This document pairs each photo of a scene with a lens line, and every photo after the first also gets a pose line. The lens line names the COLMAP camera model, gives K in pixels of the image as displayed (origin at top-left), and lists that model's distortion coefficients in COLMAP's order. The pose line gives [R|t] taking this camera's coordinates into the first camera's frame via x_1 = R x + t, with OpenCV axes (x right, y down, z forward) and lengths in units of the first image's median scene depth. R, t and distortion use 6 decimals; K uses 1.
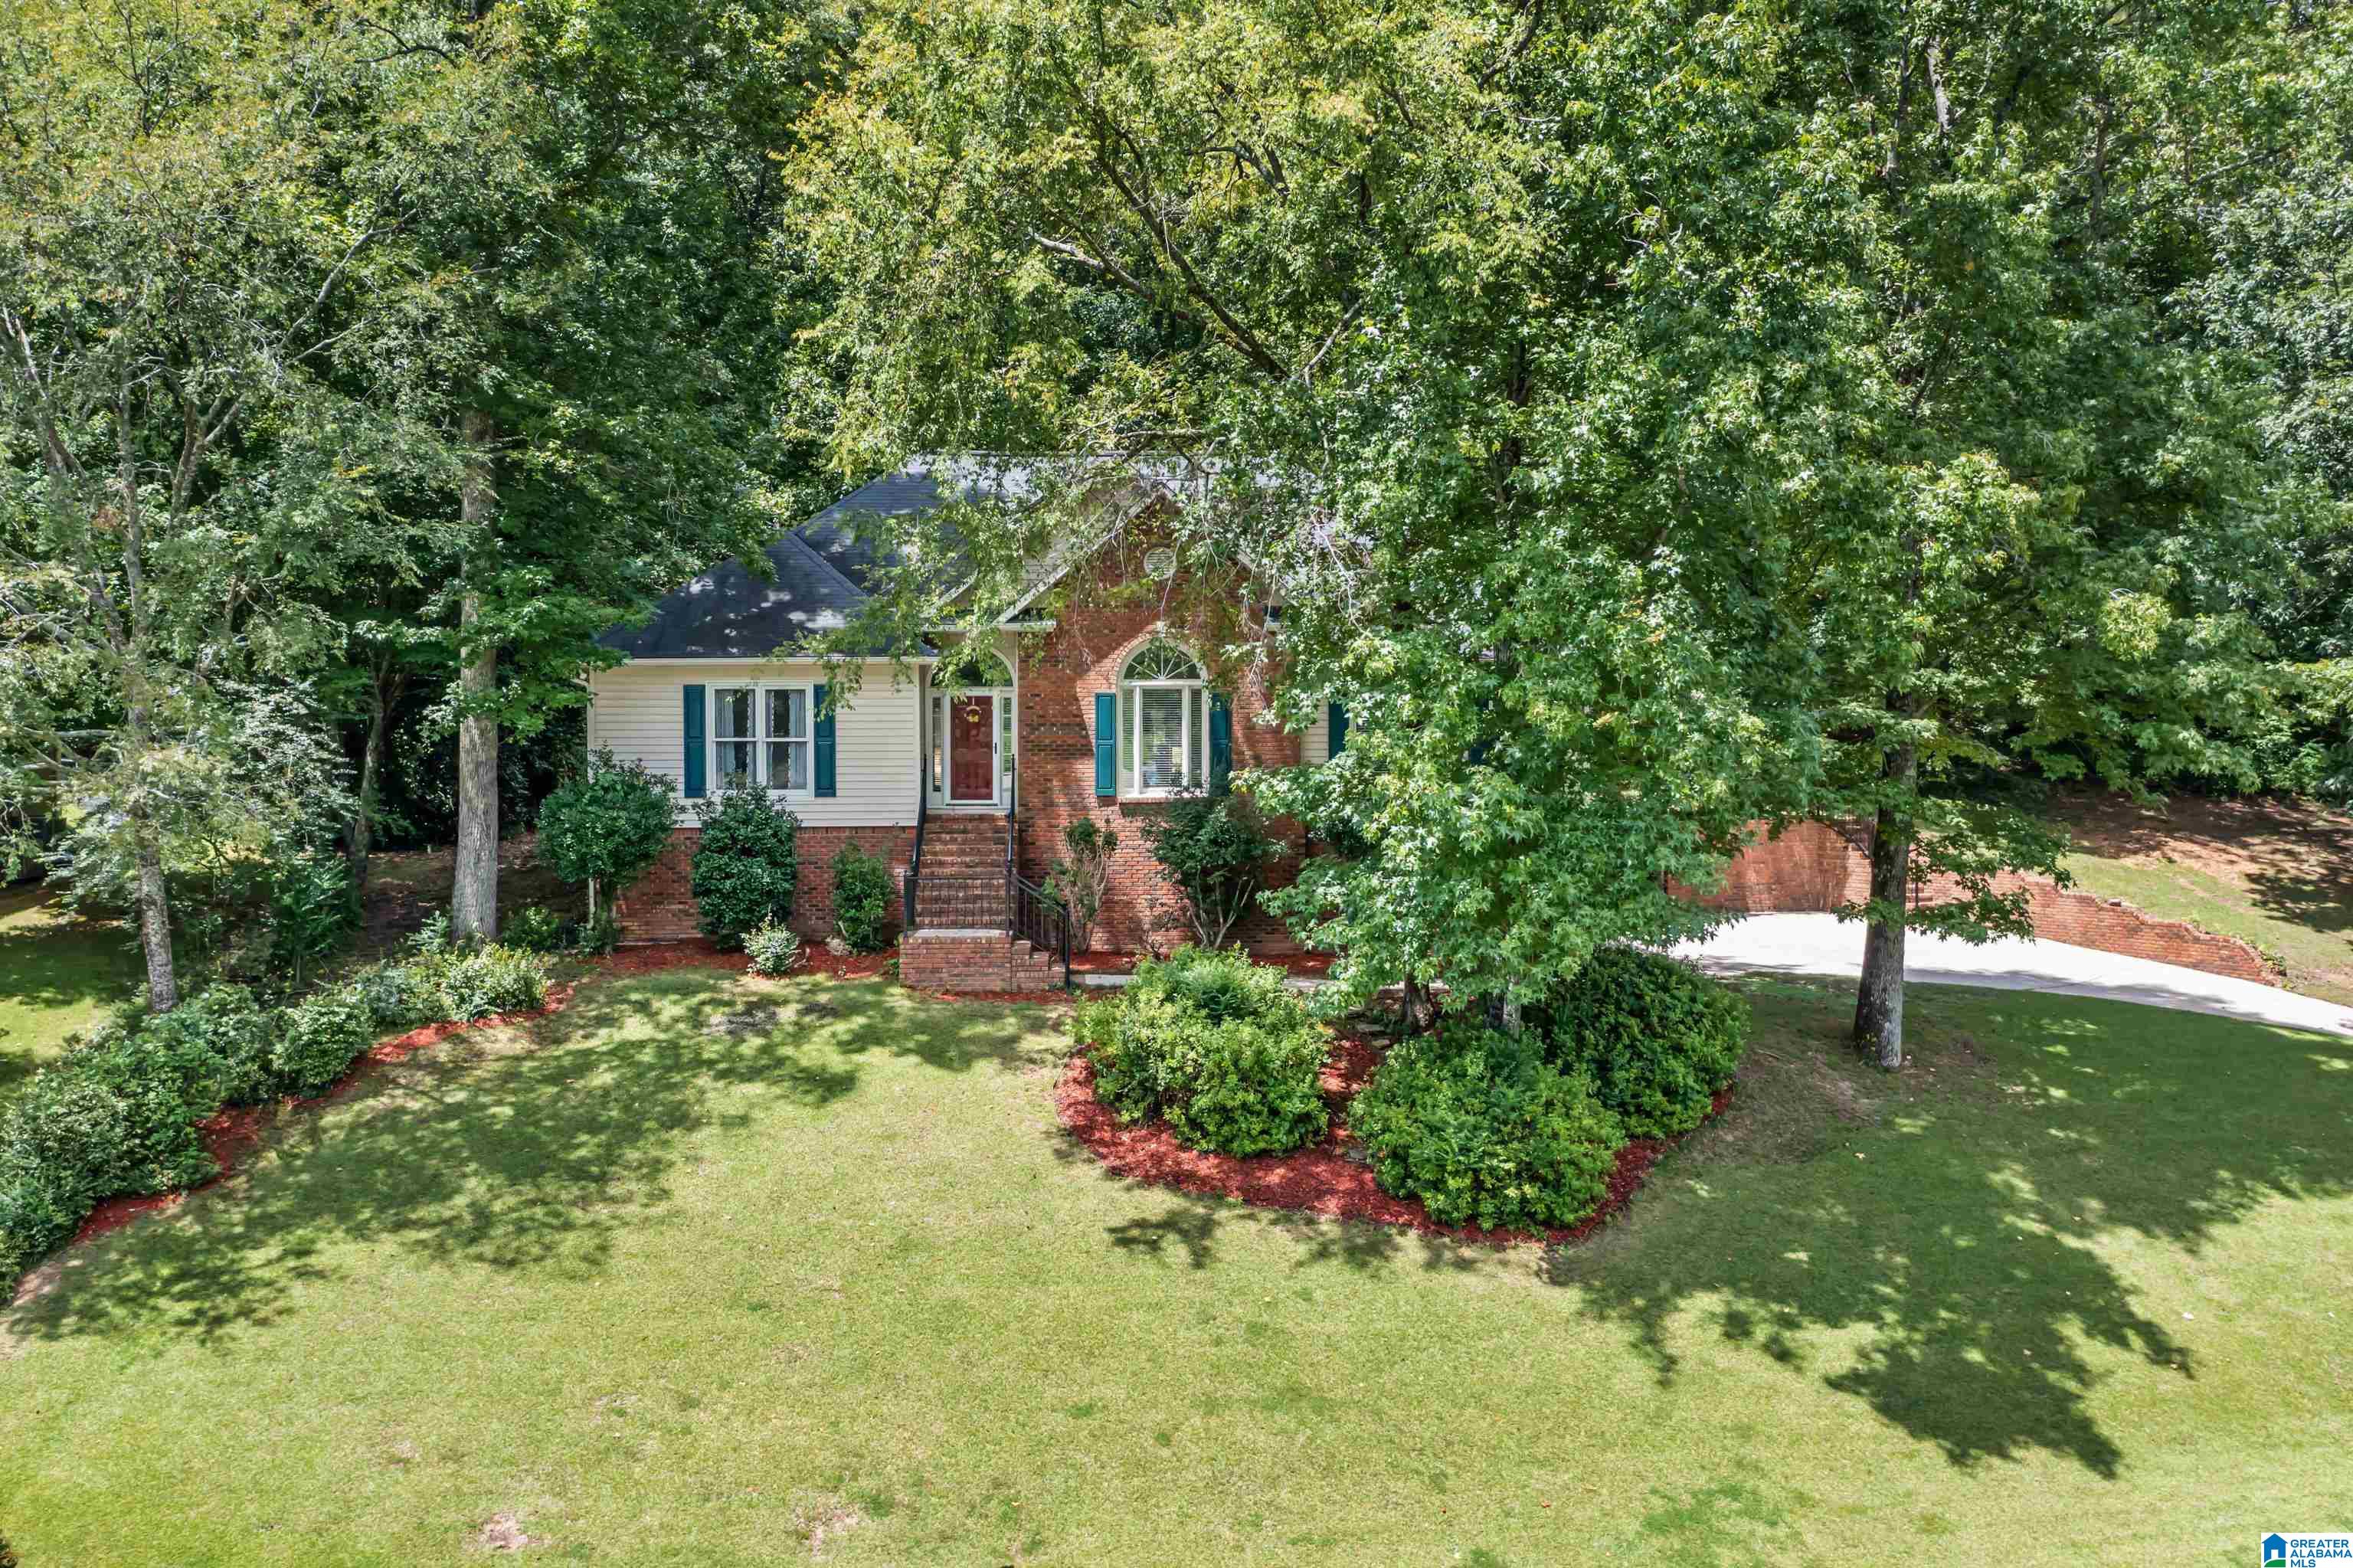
lens RADIAL K [[1954.6, 0, 1176.5], [0, 1954.6, 784.0], [0, 0, 1]] dist [-0.002907, -0.000702]
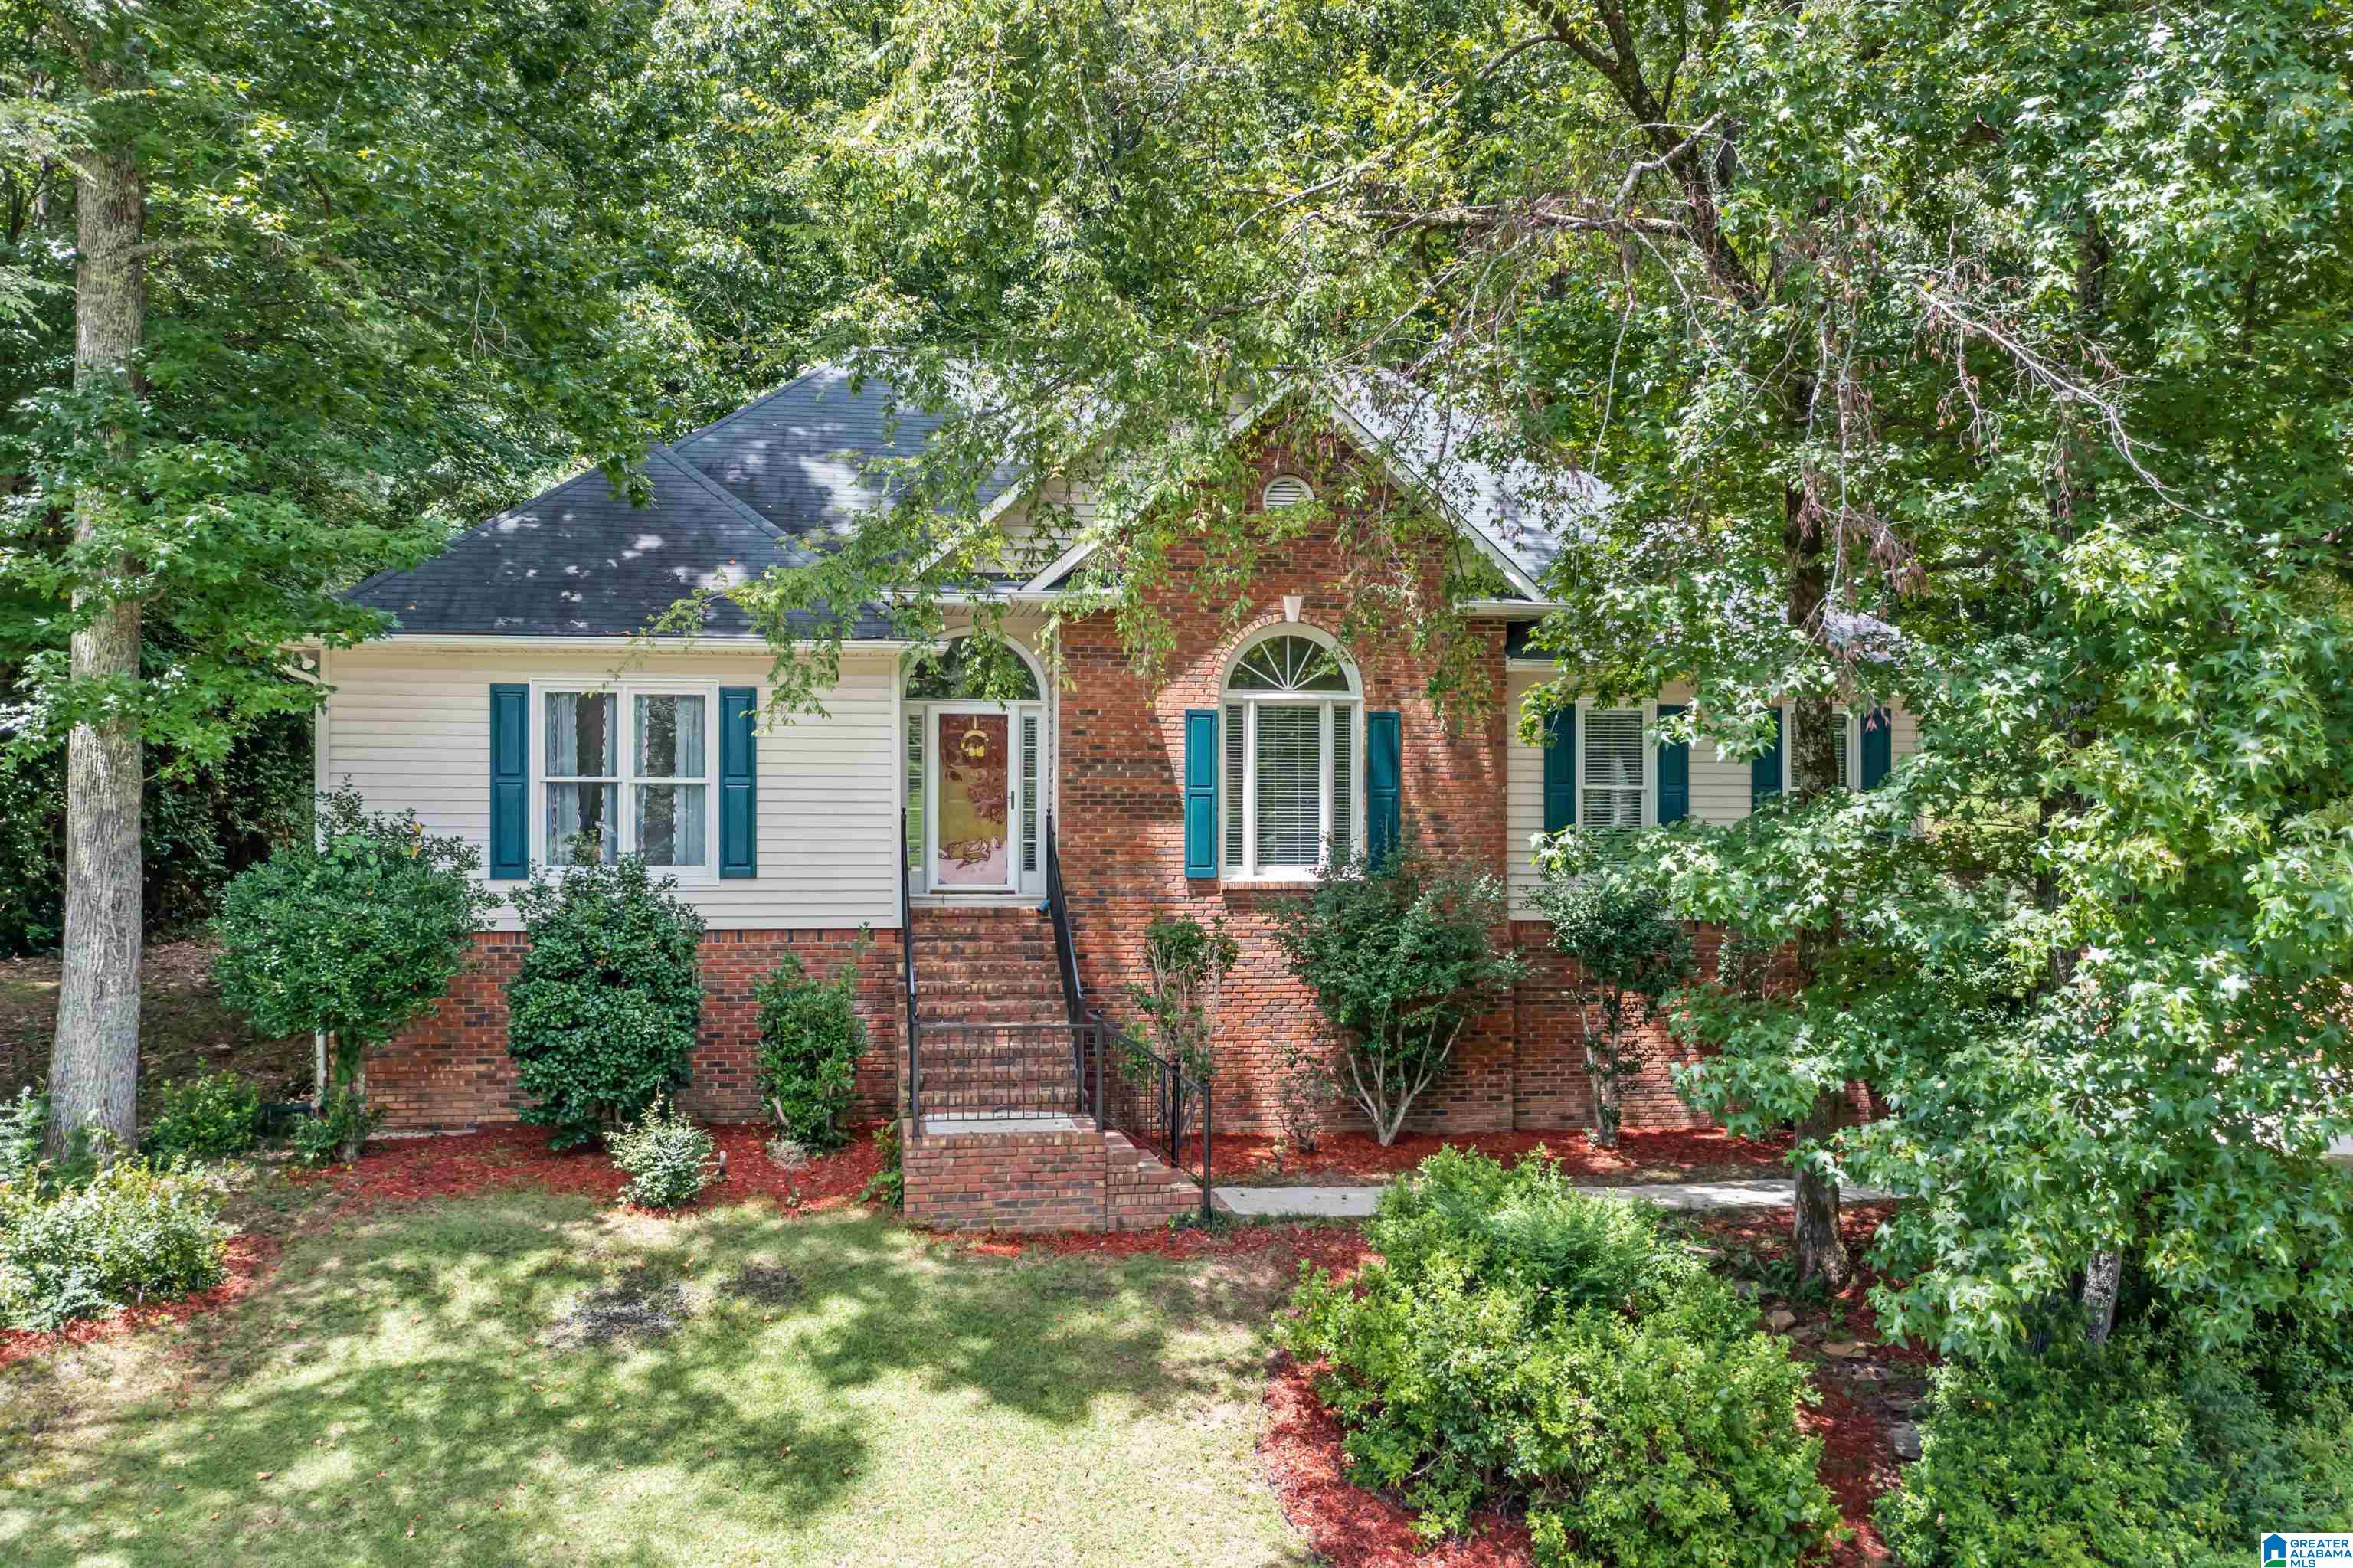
lens RADIAL K [[1917.2, 0, 1179.3], [0, 1917.2, 837.9], [0, 0, 1]] dist [-0.009817, -0.008407]
pose [[0.992386, 0.006038, 0.123016, -0.126572], [-0.004433, 0.999901, -0.013319, 0.001579], [-0.123084, 0.012672, 0.992315, 0.438705]]
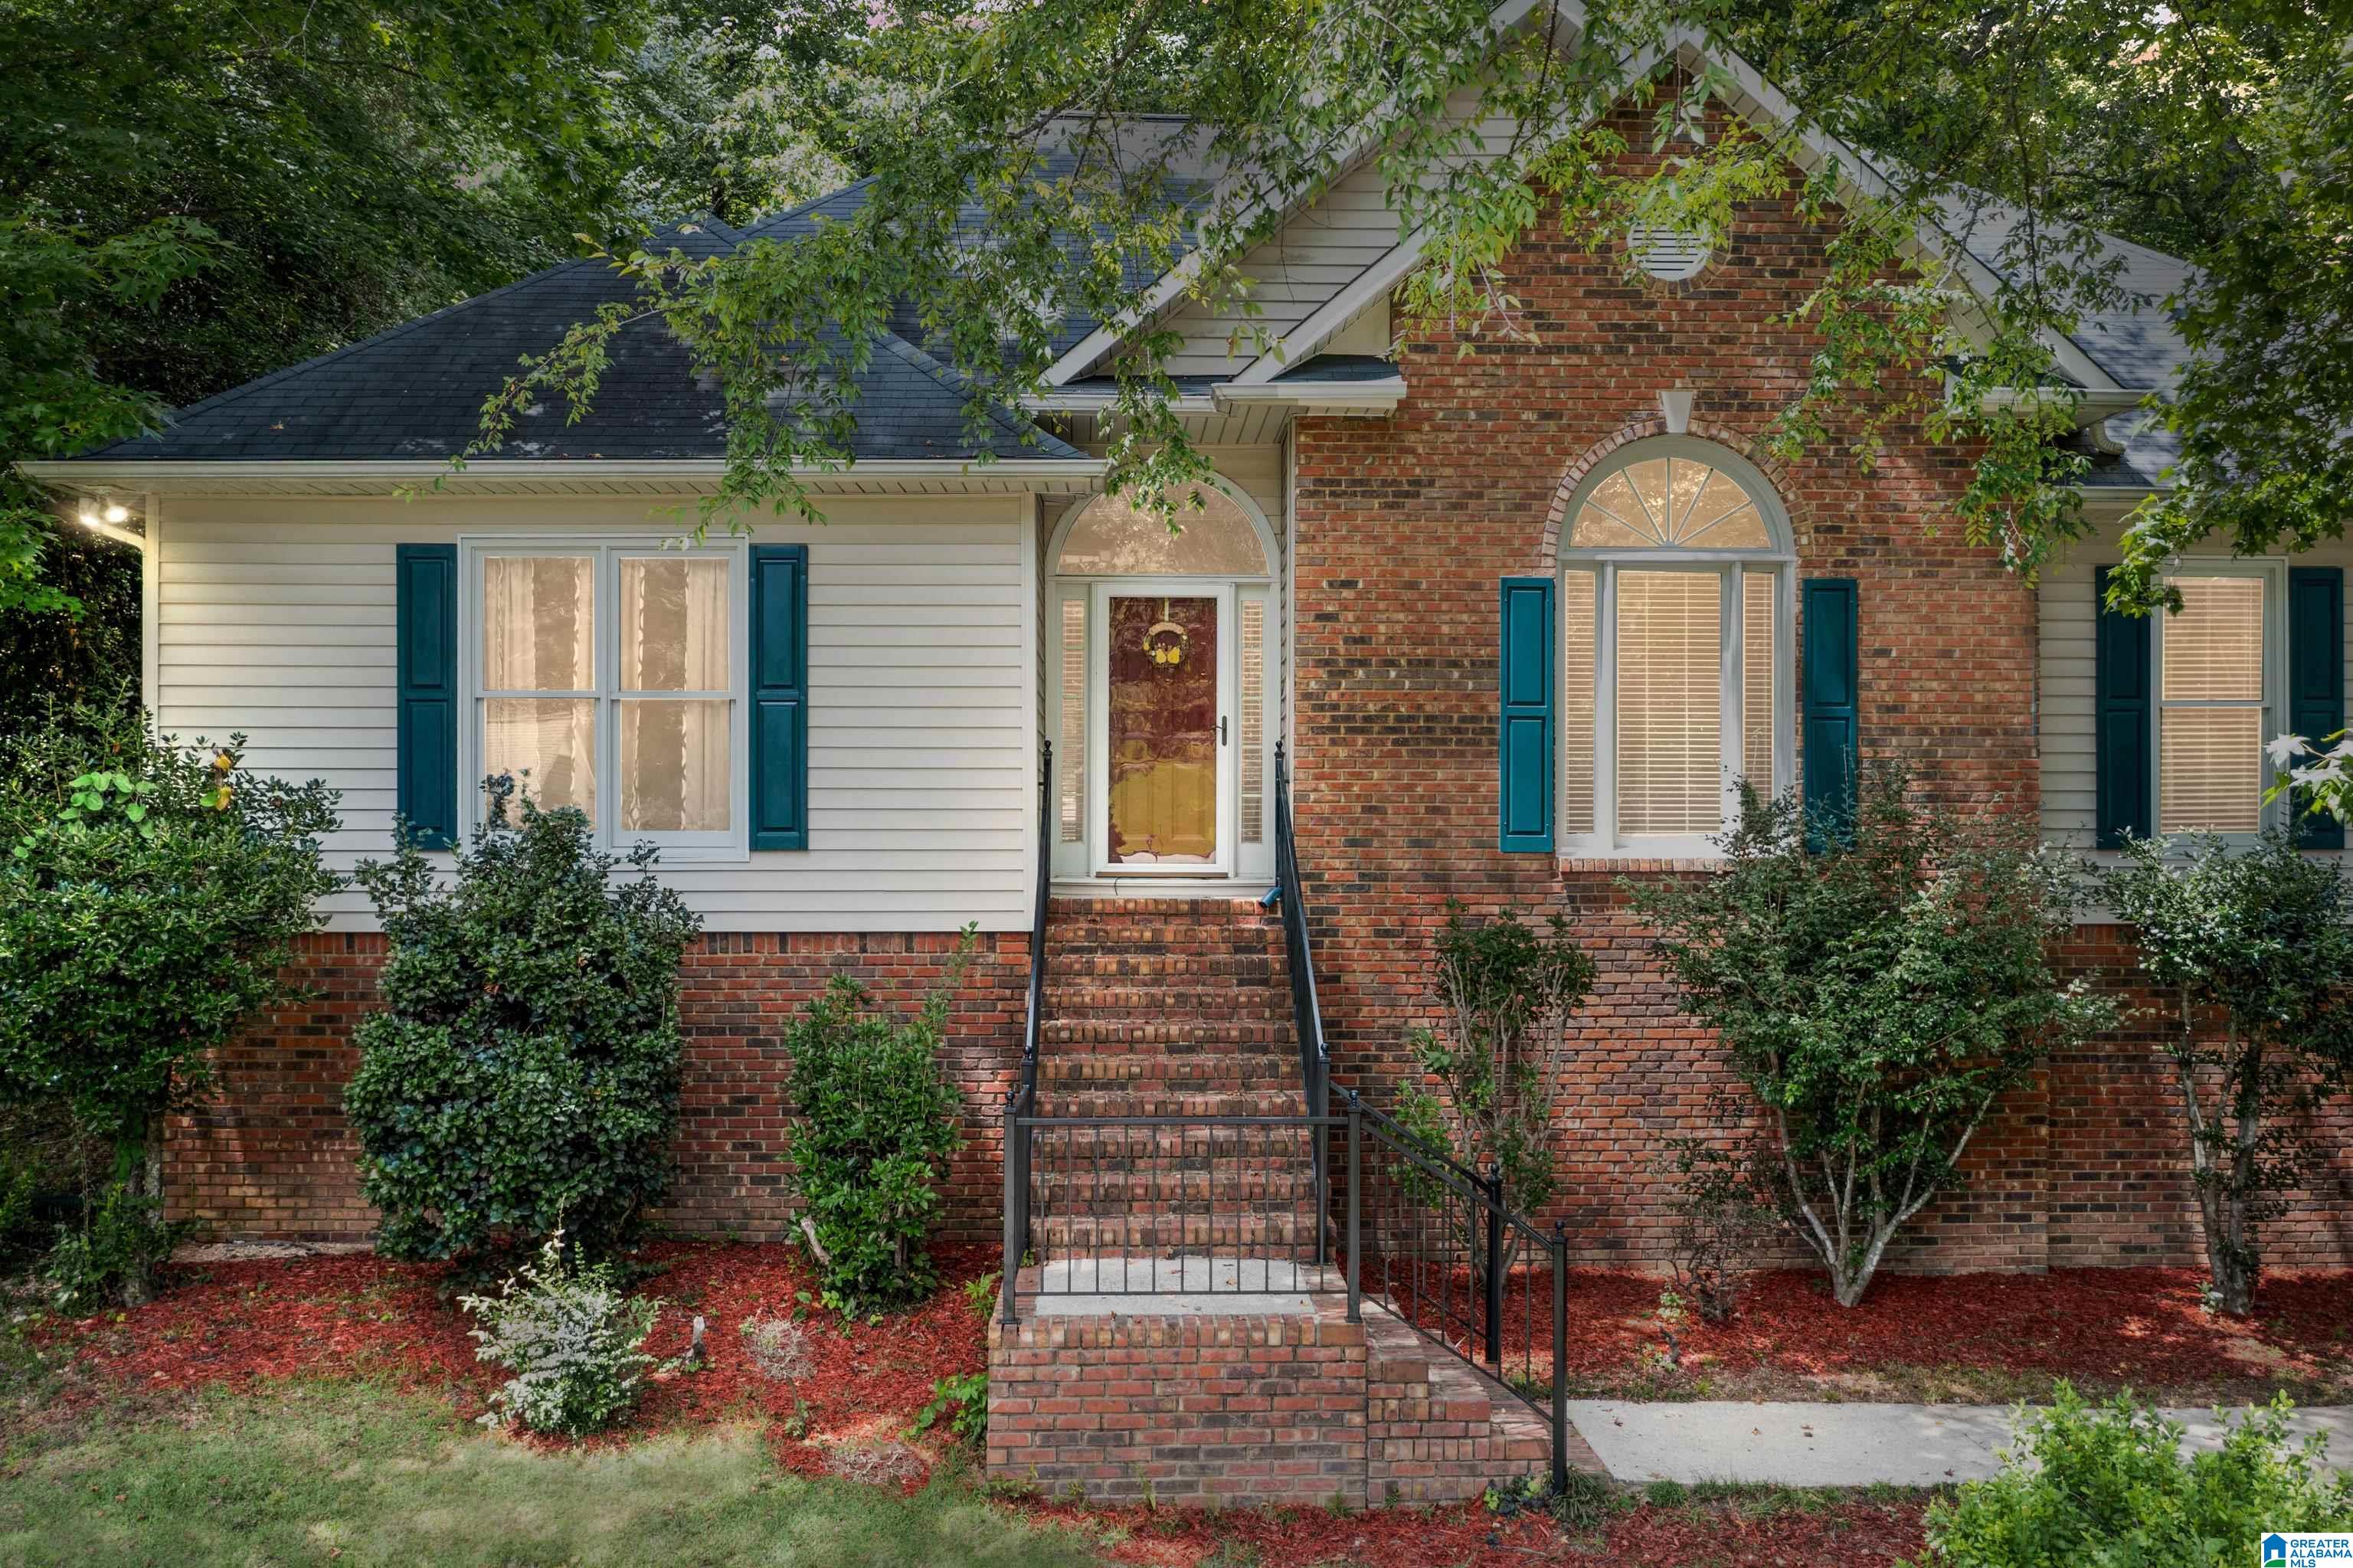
lens RADIAL K [[1917.2, 0, 1179.3], [0, 1917.2, 837.9], [0, 0, 1]] dist [-0.009817, -0.008407]
pose [[0.999777, 0.005007, -0.020525, -0.103280], [-0.005295, 0.999887, -0.014035, 0.009382], [0.020452, 0.014140, 0.999691, 0.682701]]
